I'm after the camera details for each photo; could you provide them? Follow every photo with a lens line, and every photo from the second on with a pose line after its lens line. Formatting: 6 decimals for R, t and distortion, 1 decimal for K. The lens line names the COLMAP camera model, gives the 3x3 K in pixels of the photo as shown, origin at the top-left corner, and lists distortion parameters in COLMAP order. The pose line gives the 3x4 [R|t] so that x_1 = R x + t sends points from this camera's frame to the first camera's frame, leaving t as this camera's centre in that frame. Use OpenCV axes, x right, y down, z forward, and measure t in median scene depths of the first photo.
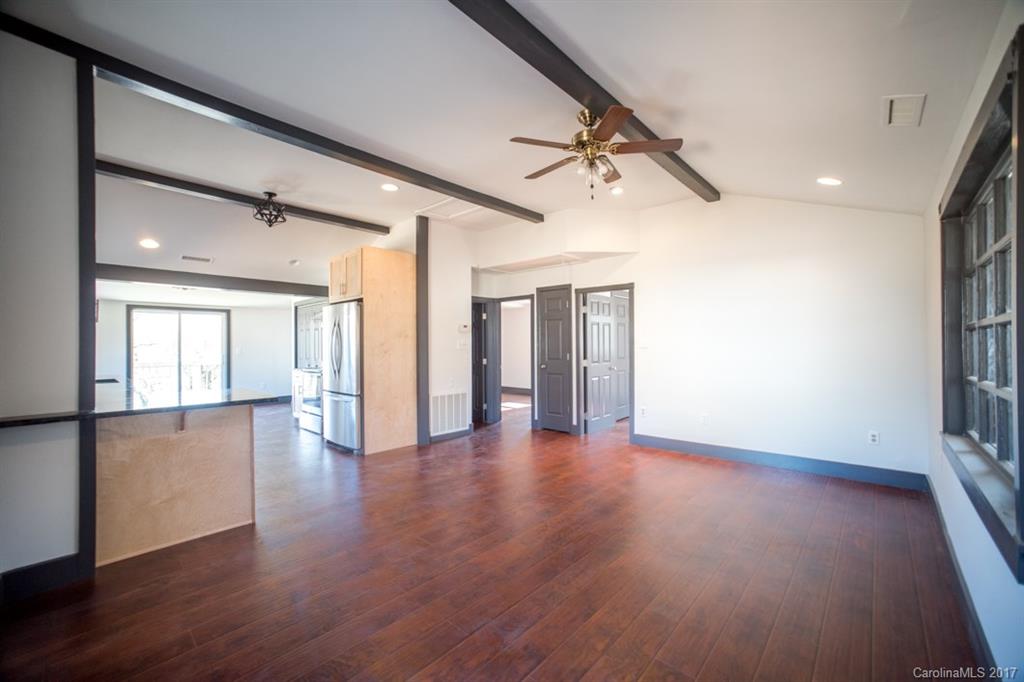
lens RADIAL K [[438.9, 0, 512.0], [0, 438.9, 341.0], [0, 0, 1]] dist [-0.000612, -0.000044]
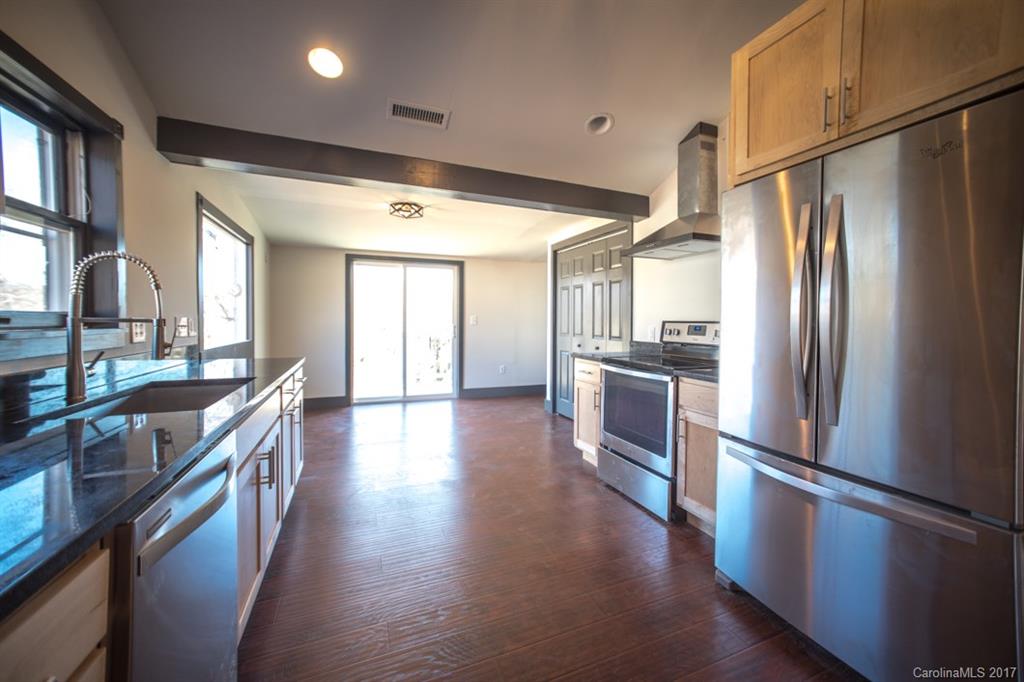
lens RADIAL K [[420.2, 0, 511.5], [0, 420.2, 325.8], [0, 0, 1]] dist [-0.000328, -0.000022]
pose [[0.911106, 0.014802, -0.411907, -0.313690], [-0.002649, 0.999545, 0.030060, 0.012418], [0.412164, -0.026297, 0.910730, 0.443895]]
